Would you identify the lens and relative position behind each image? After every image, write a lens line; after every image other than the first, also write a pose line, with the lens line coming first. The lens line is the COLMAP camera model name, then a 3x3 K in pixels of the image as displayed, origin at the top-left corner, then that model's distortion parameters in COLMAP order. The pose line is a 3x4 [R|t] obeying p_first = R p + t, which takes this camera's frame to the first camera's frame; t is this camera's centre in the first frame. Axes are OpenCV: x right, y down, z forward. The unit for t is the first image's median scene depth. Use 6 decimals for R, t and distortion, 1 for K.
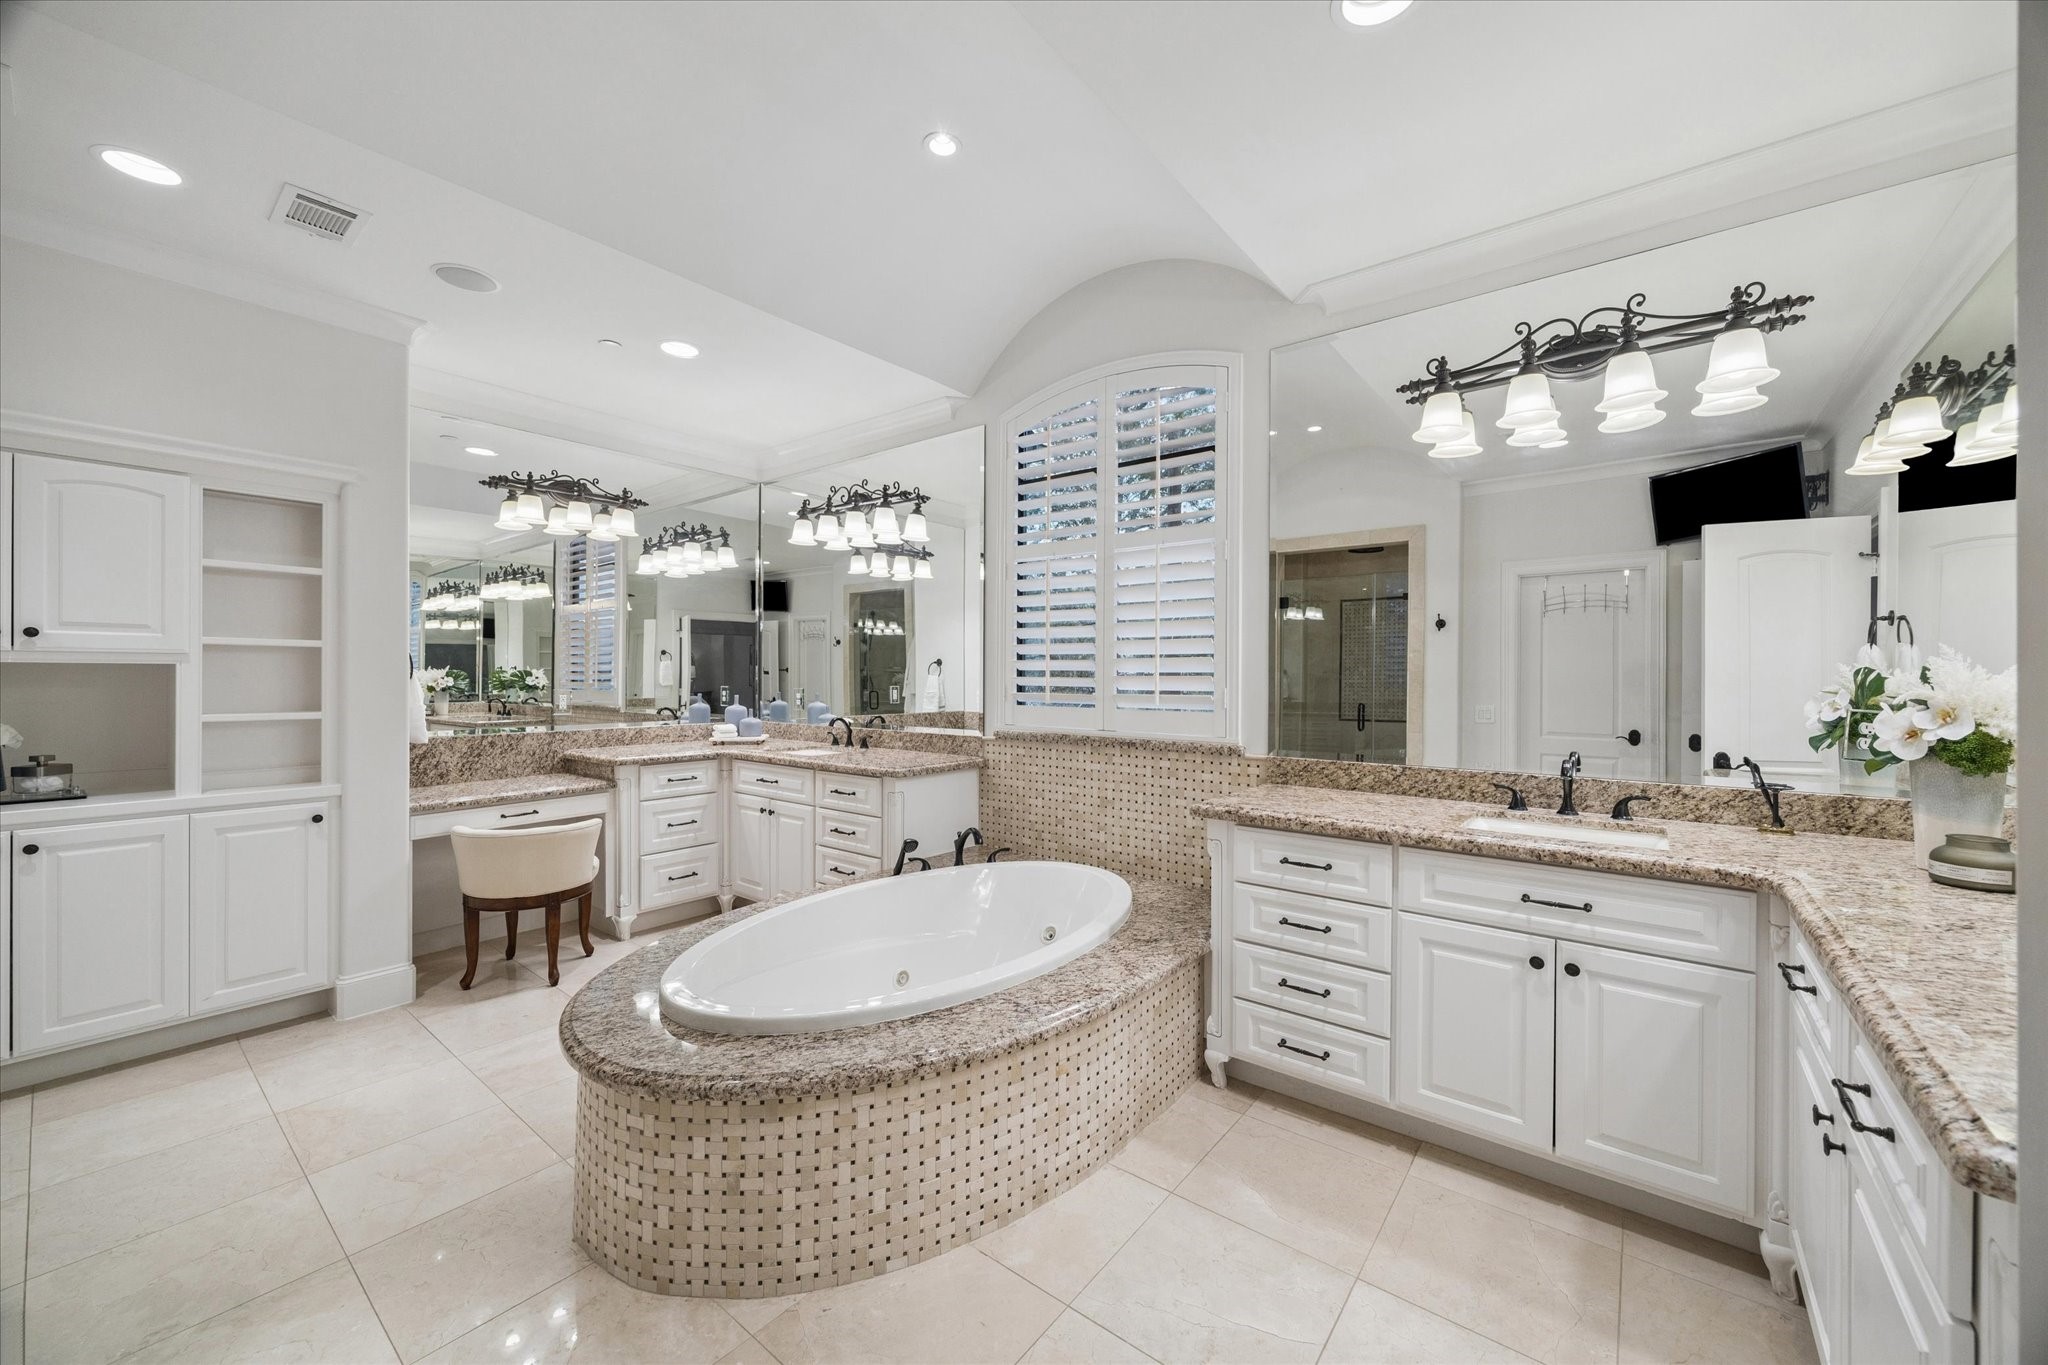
lens RADIAL K [[782.3, 0, 1021.1], [0, 782.3, 681.0], [0, 0, 1]] dist [0.000251, -0.000011]
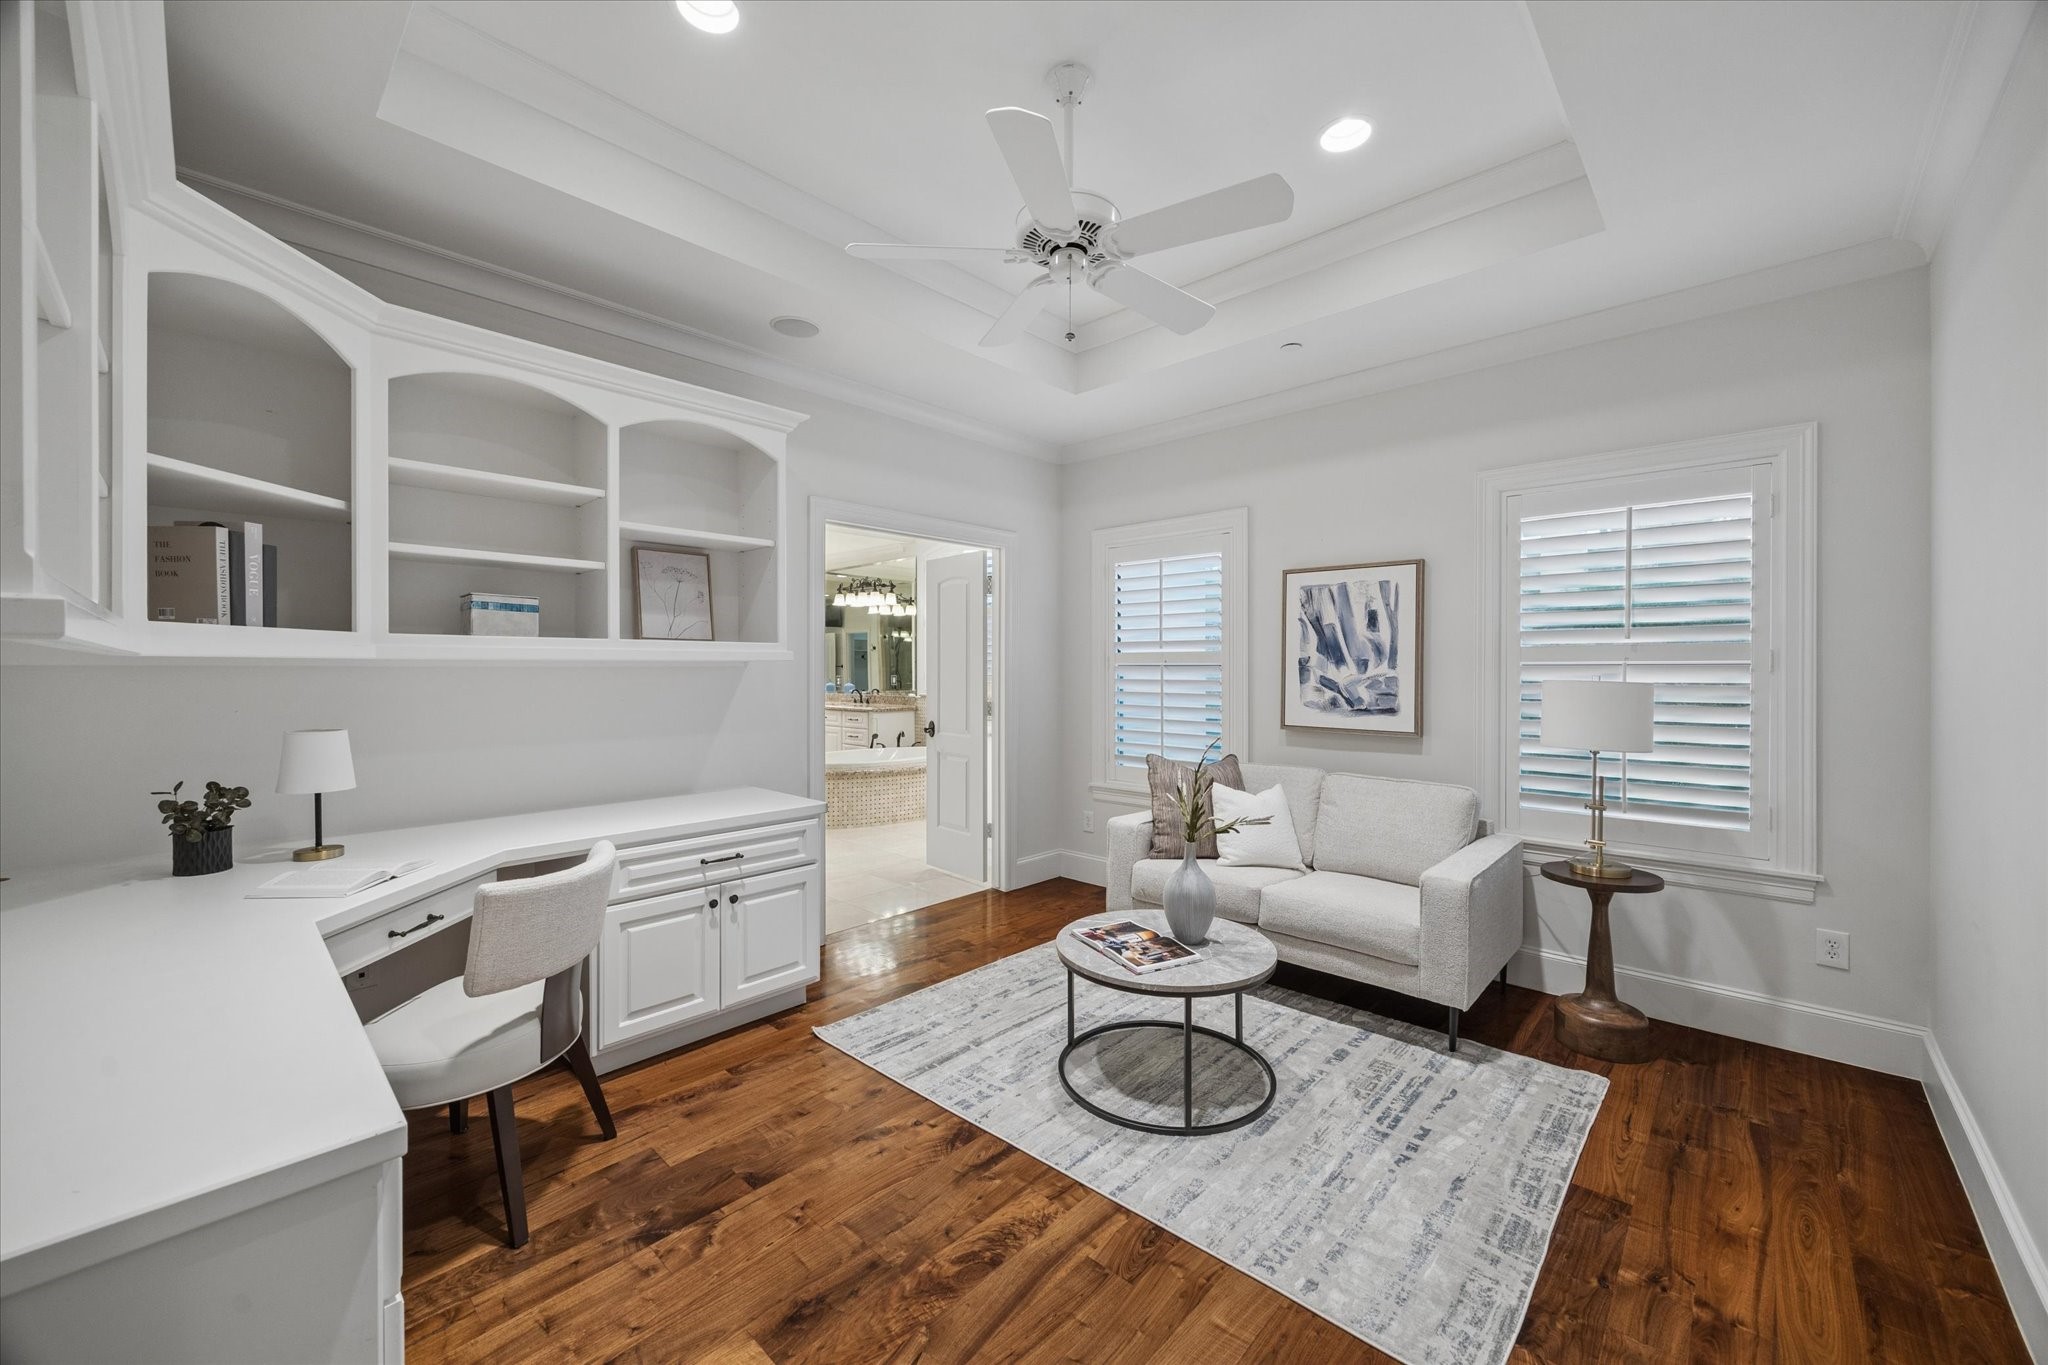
lens RADIAL K [[782.3, 0, 1025.2], [0, 782.3, 674.8], [0, 0, 1]] dist [0.000251, -0.000011]
pose [[0.996995, -0.001659, -0.077444, 0.396636], [0.001486, 0.999996, -0.002299, 0.014081], [0.077447, 0.002177, 0.996994, -1.094663]]
